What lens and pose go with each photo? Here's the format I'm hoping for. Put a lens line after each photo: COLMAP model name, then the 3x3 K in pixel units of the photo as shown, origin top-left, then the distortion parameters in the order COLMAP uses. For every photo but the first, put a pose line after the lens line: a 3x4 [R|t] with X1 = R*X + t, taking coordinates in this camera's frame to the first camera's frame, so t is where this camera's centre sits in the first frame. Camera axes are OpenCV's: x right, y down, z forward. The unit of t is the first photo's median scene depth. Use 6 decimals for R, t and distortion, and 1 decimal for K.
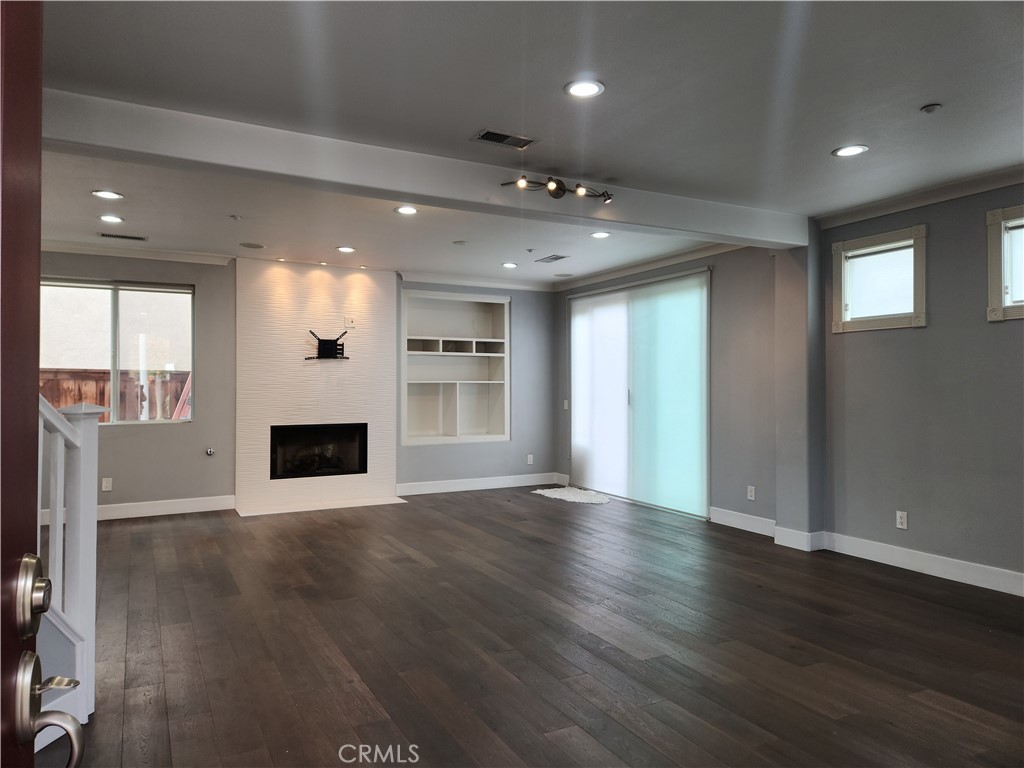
lens RADIAL K [[693.1, 0, 469.1], [0, 693.1, 370.3], [0, 0, 1]] dist [0.066152, -0.004242]
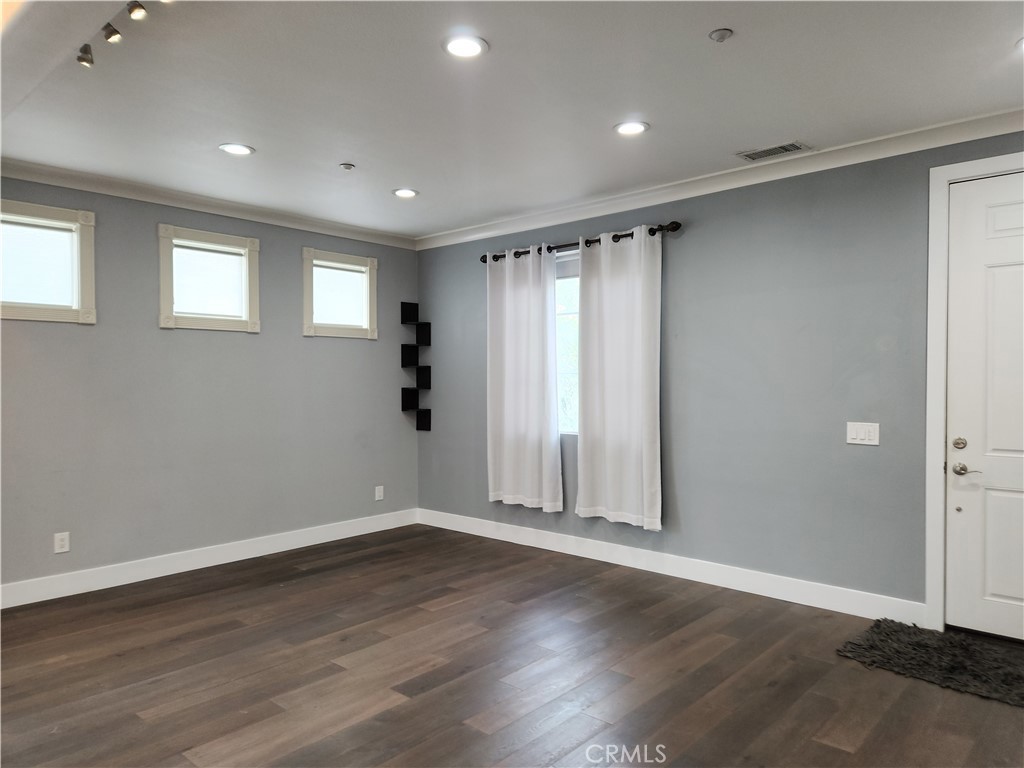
lens RADIAL K [[693.1, 0, 522.8], [0, 693.1, 393.9], [0, 0, 1]] dist [0.066152, -0.004242]
pose [[-0.374048, -0.014783, 0.927292, -0.502161], [-0.009597, 0.999881, 0.012069, 0.015111], [-0.927360, -0.004385, -0.374145, 0.985304]]
